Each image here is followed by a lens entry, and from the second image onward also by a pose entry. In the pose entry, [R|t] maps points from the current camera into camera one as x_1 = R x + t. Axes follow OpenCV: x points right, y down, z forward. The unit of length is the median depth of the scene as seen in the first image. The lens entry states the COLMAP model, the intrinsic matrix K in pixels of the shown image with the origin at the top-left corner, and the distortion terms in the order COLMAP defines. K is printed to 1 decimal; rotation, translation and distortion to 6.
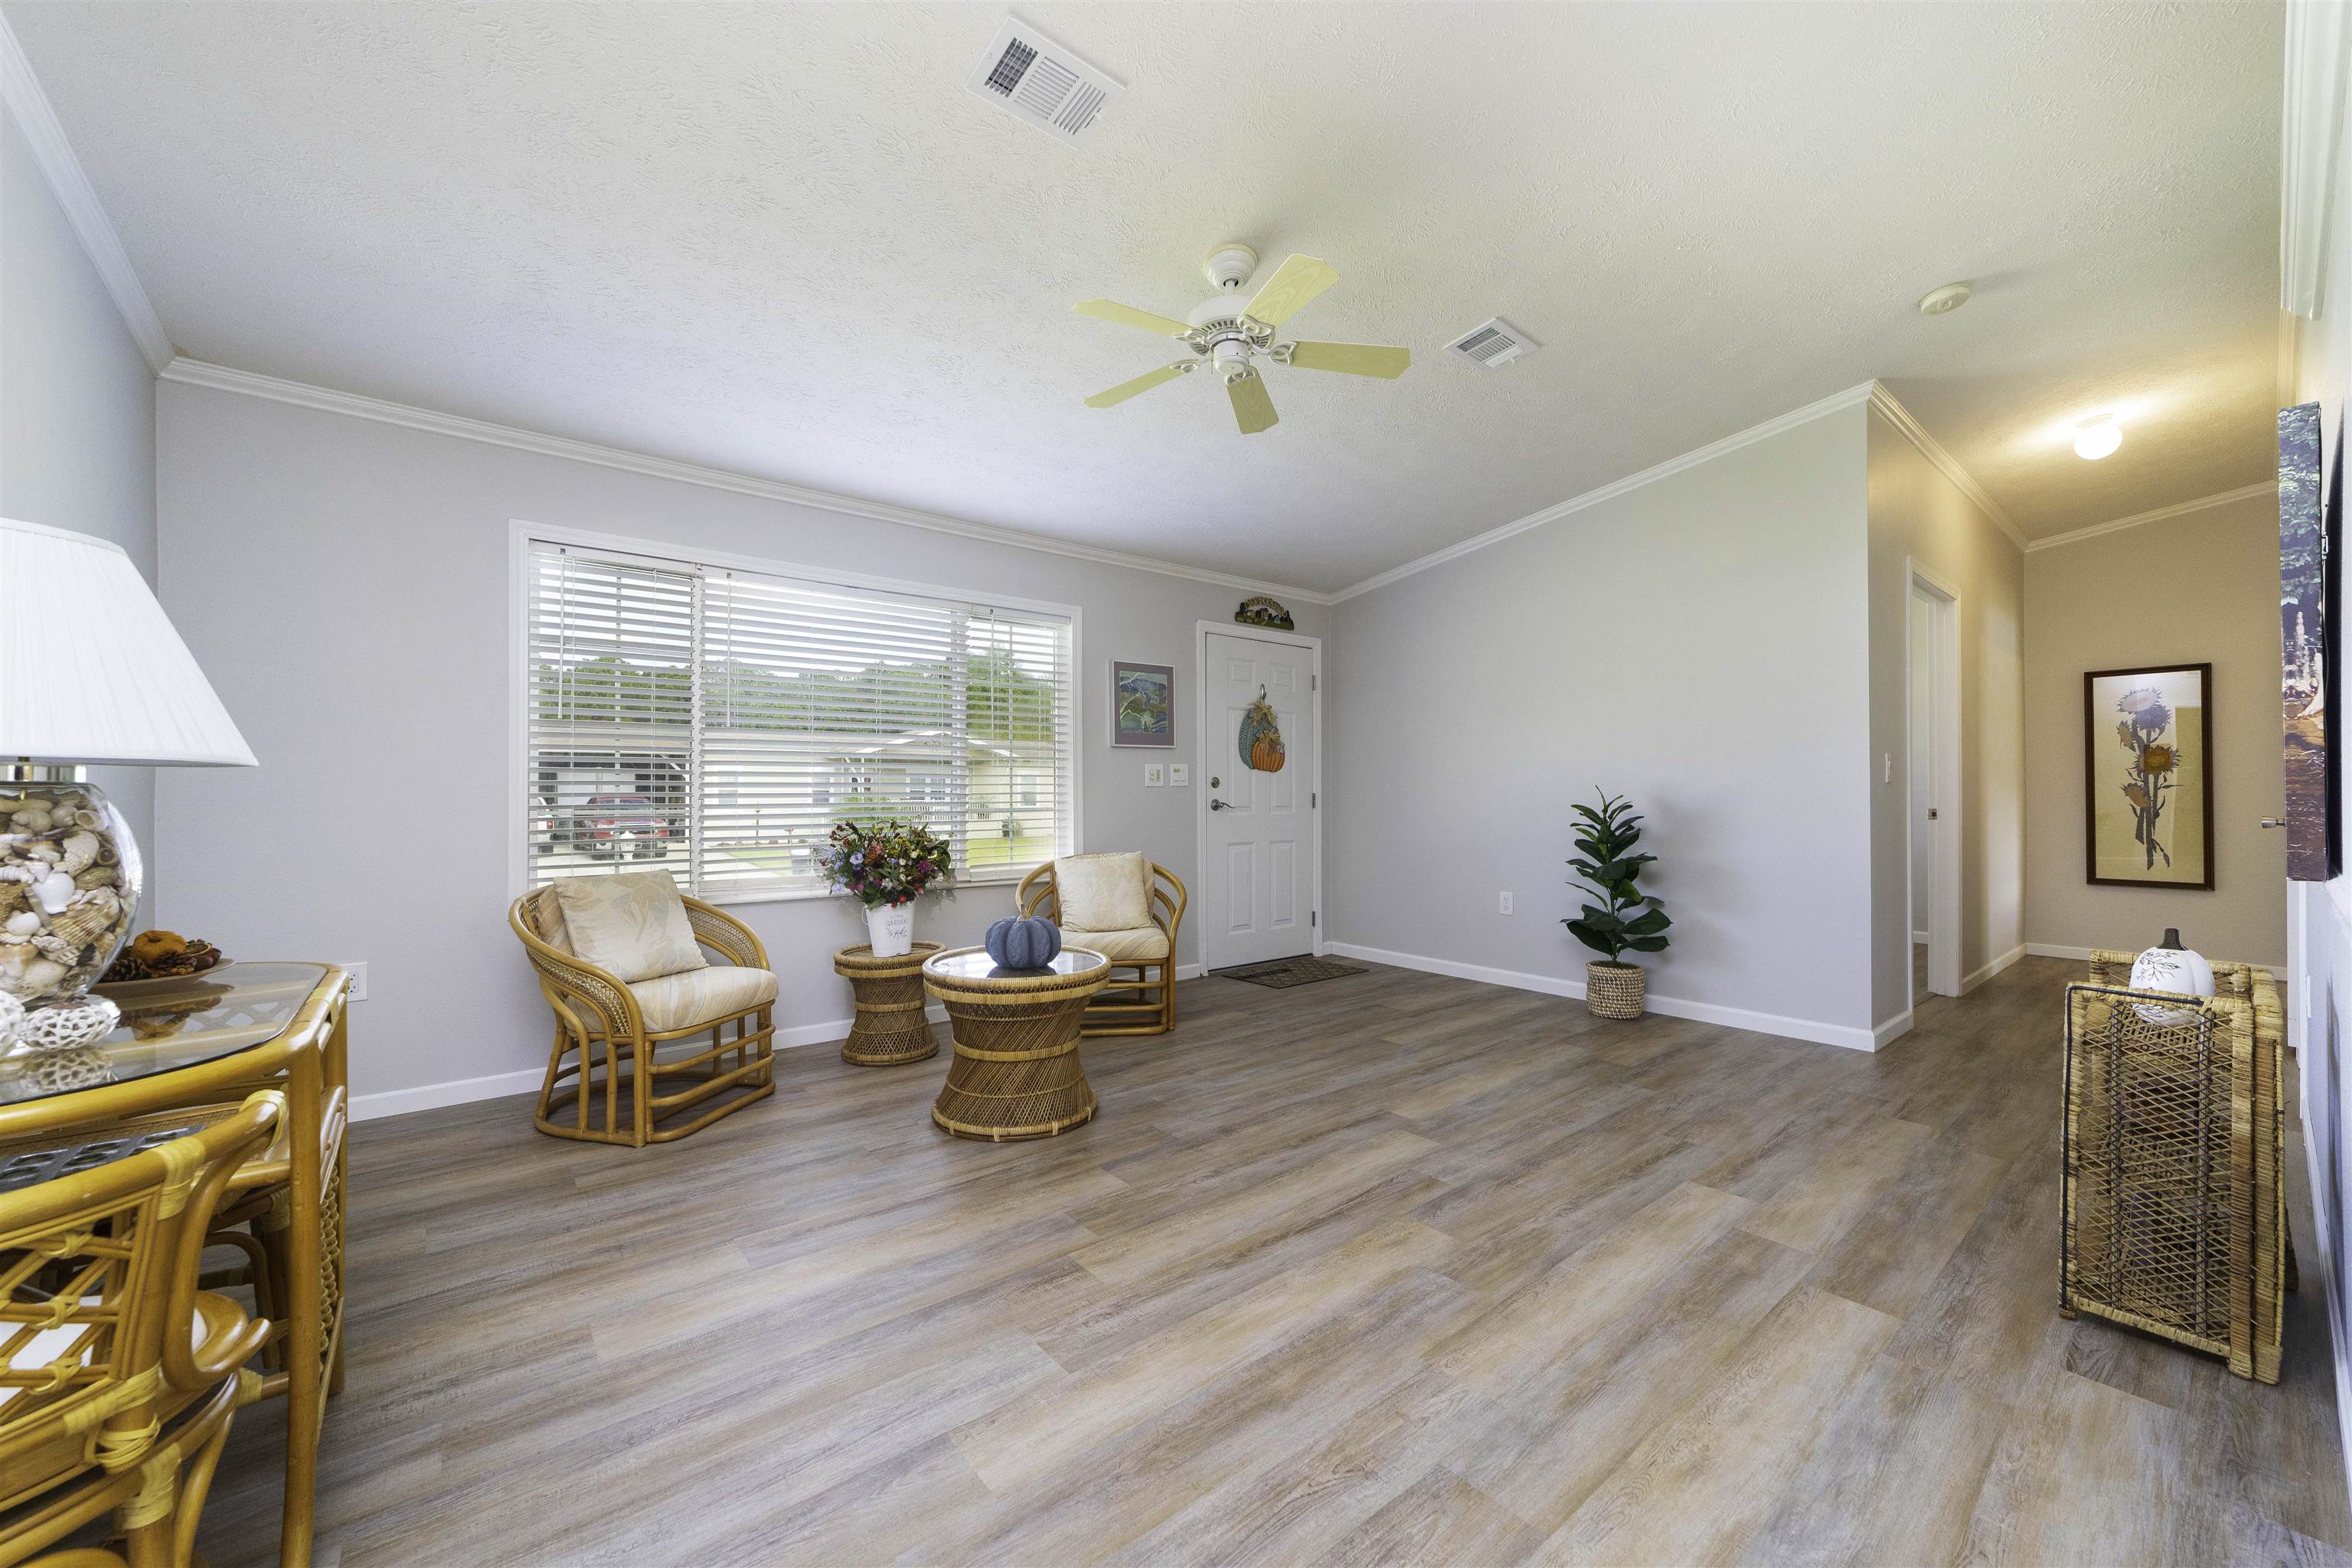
lens RADIAL K [[893.0, 0, 1157.3], [0, 893.0, 775.0], [0, 0, 1]] dist [0.000360, 0.004474]
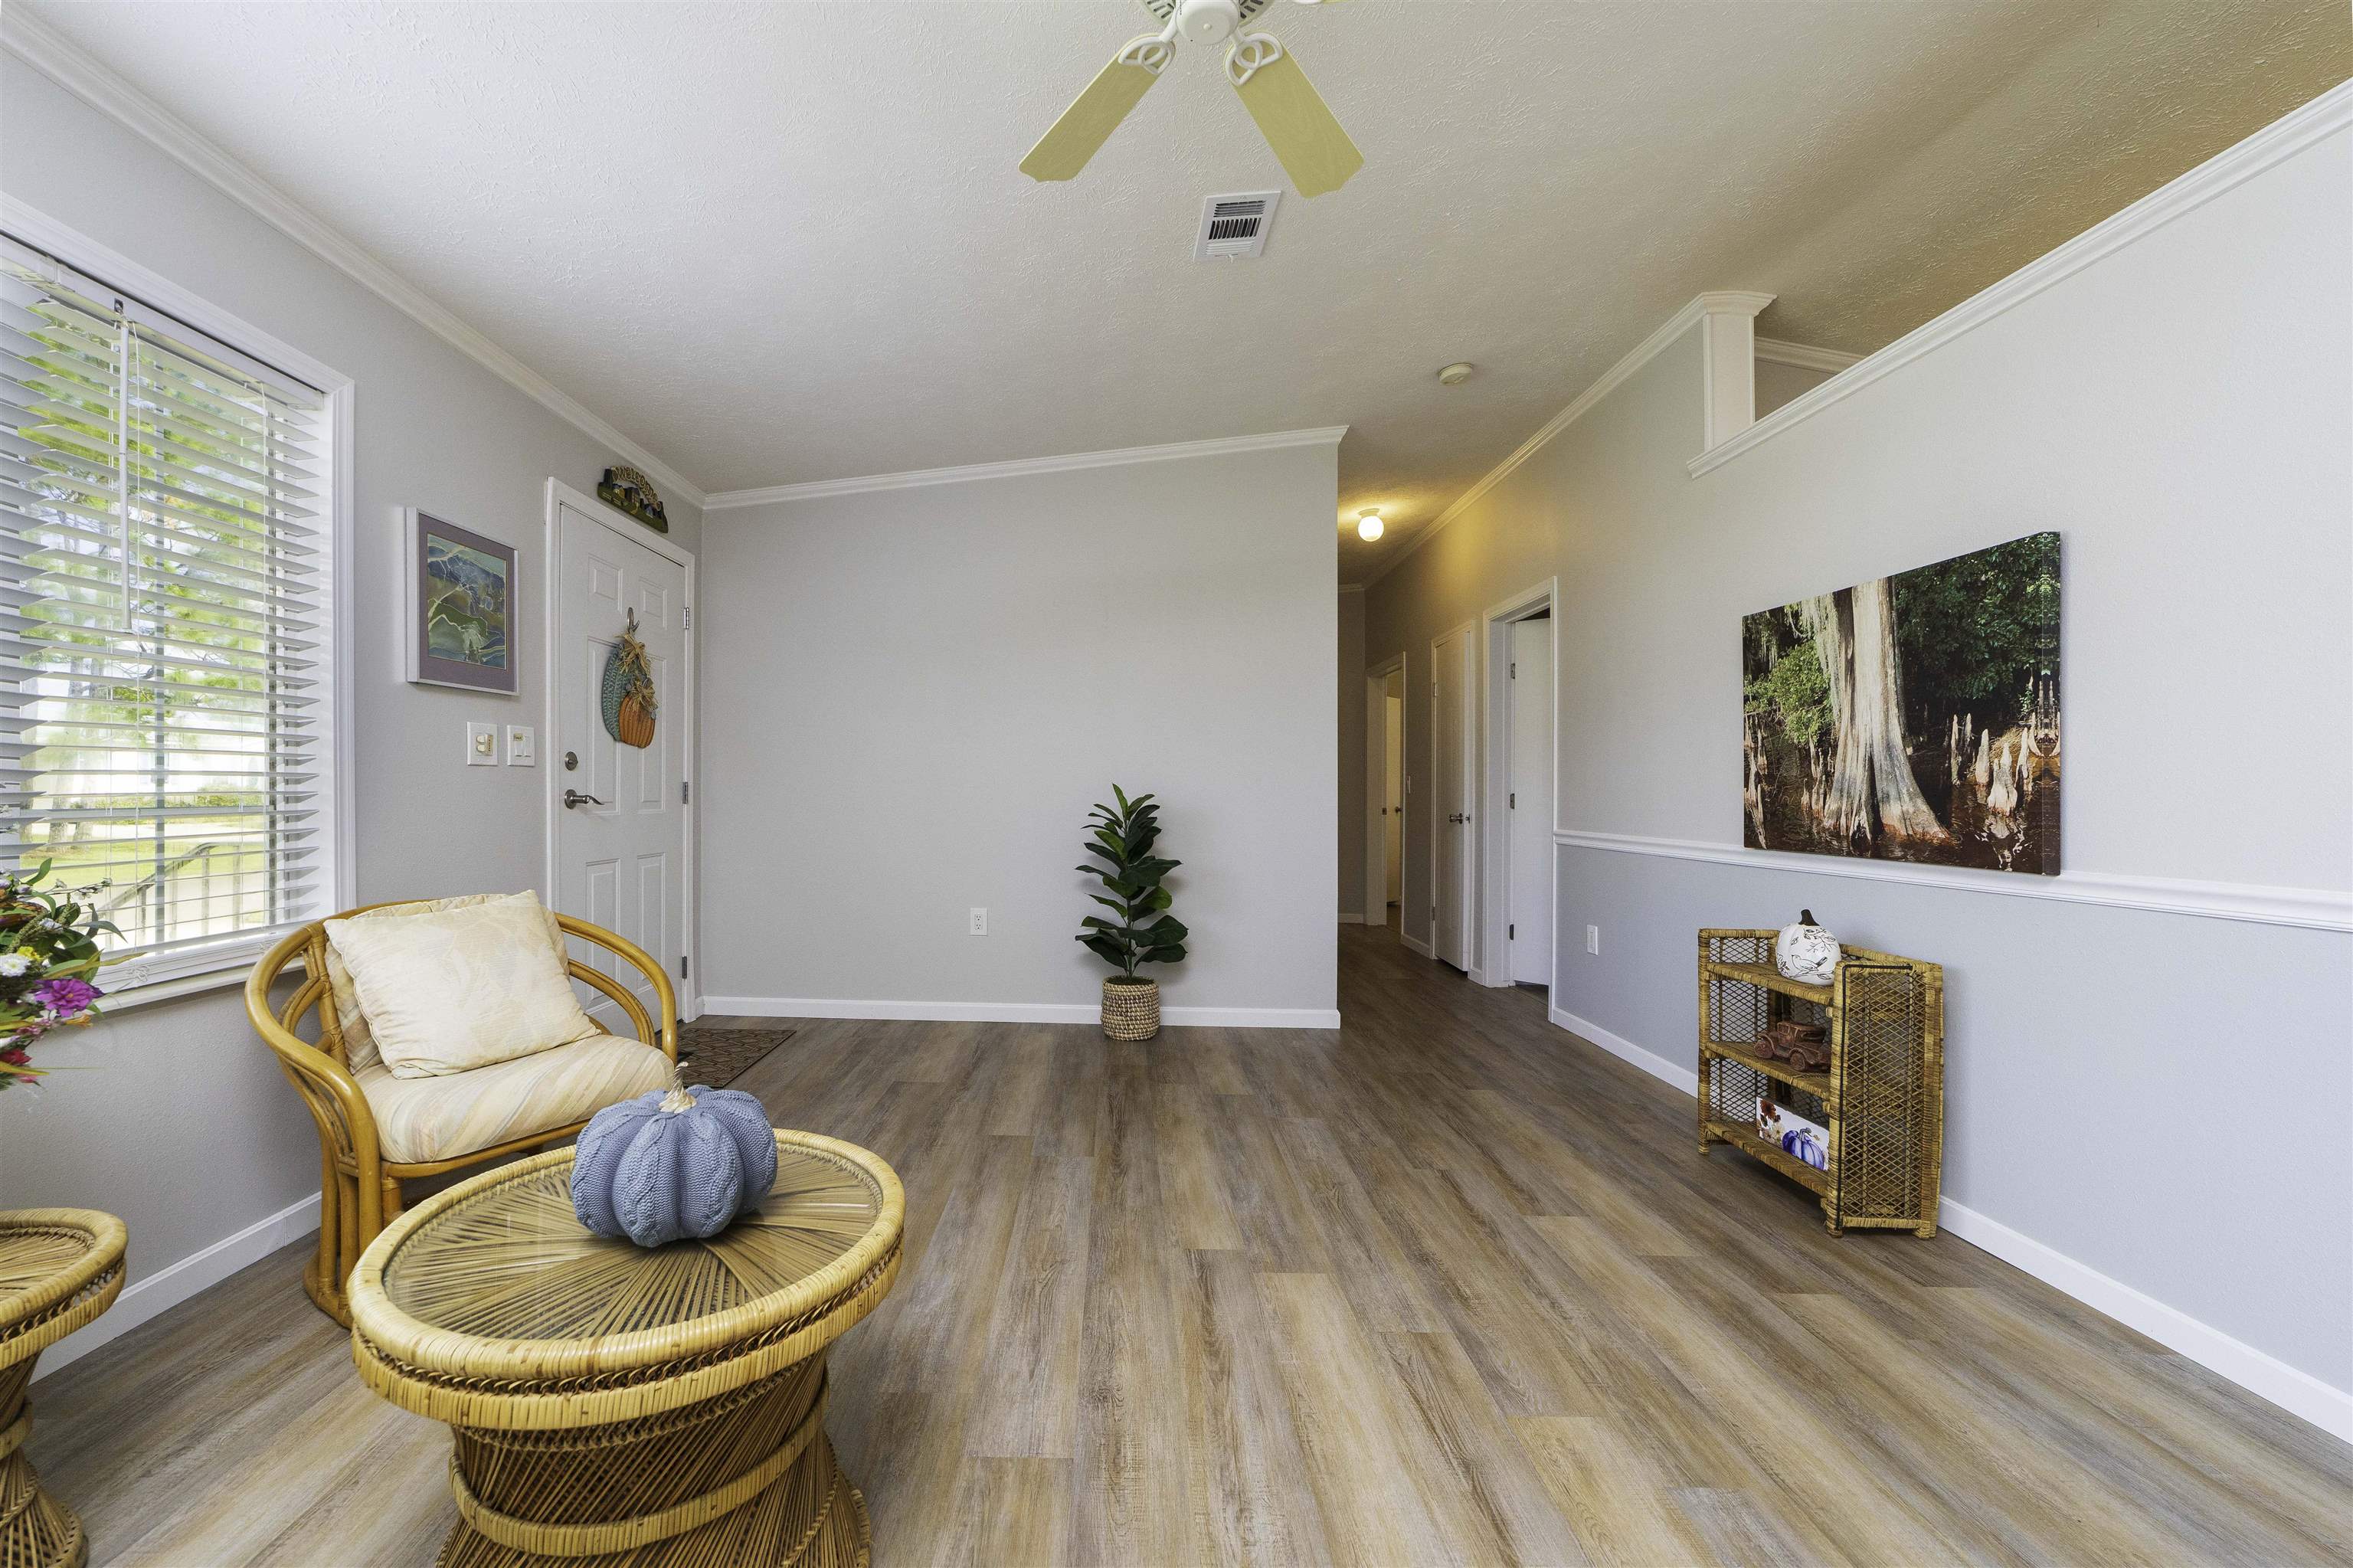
lens RADIAL K [[949.0, 0, 1118.0], [0, 949.0, 773.0], [0, 0, 1]] dist [-0.001727, 0.000237]
pose [[0.616876, 0.028475, 0.786545, -0.386252], [-0.036680, 0.999300, -0.007409, 0.014520], [-0.786205, -0.024280, 0.617488, 0.627375]]
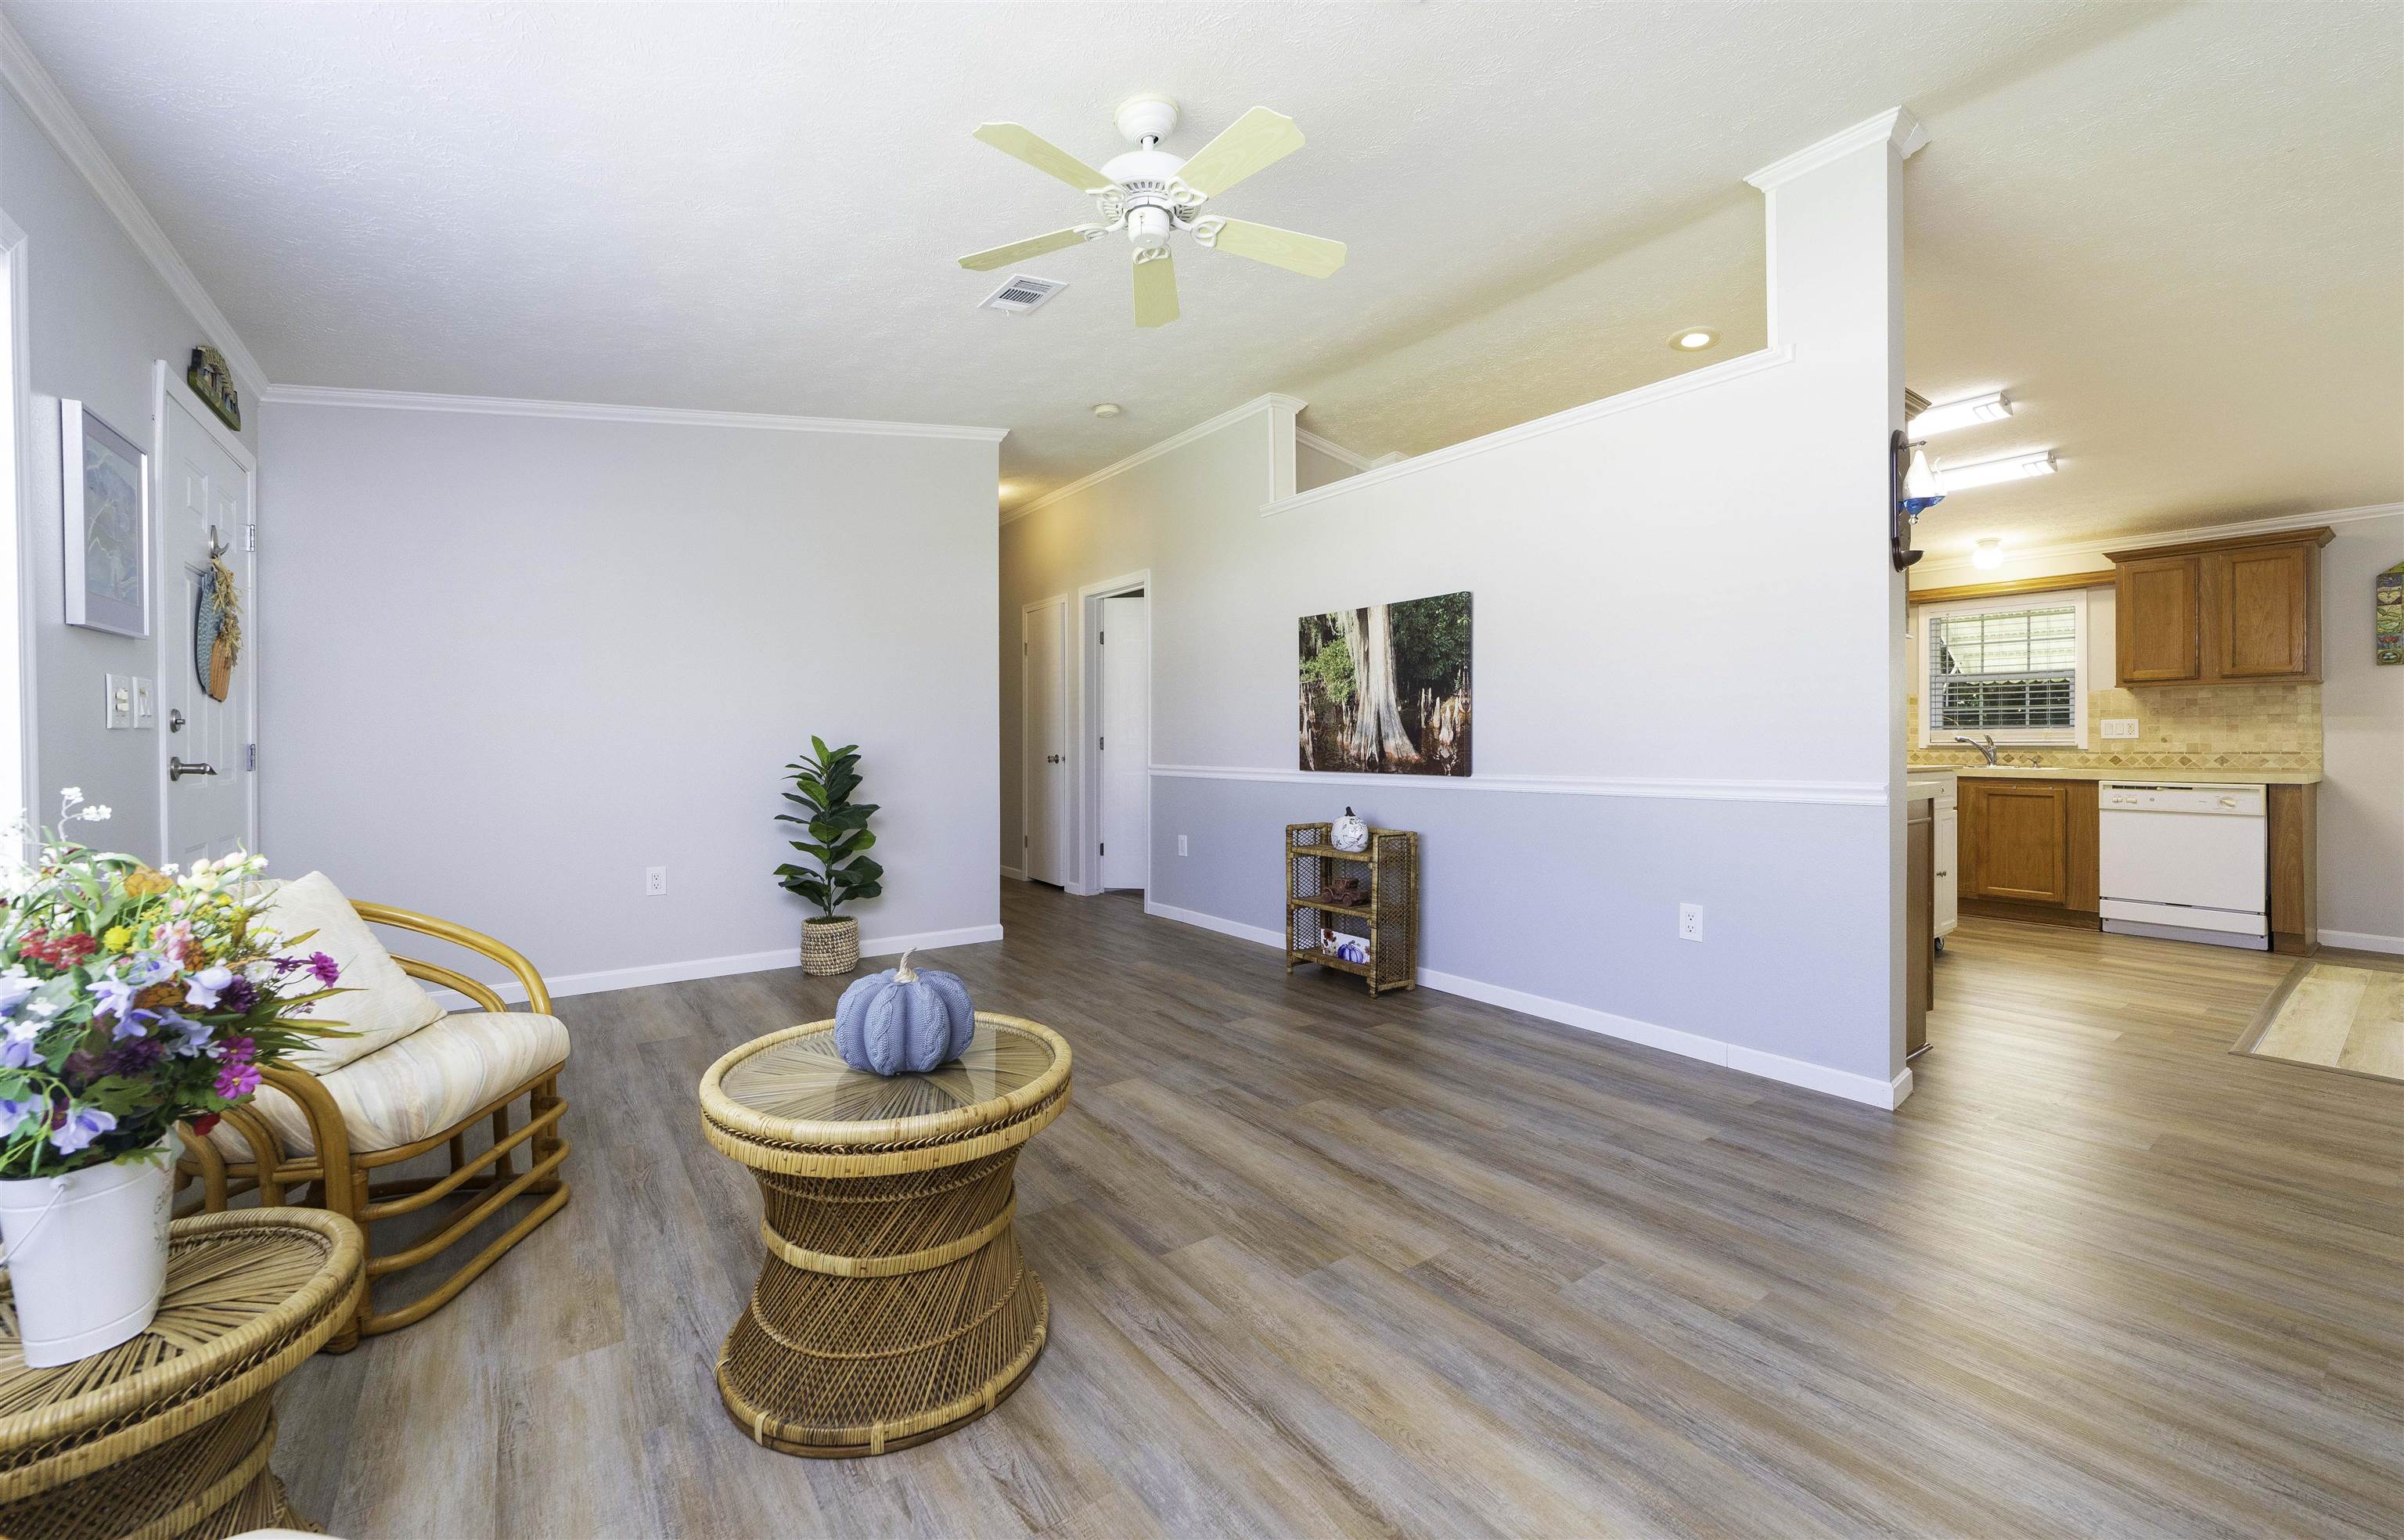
lens RADIAL K [[951.0, 0, 1193.9], [0, 951.0, 738.5], [0, 0, 1]] dist [-0.017414, 0.011909]
pose [[0.047296, 0.003440, 0.998875, -0.743863], [-0.018427, 0.999827, -0.002570, 0.017425], [-0.998711, -0.018284, 0.047352, 0.841298]]
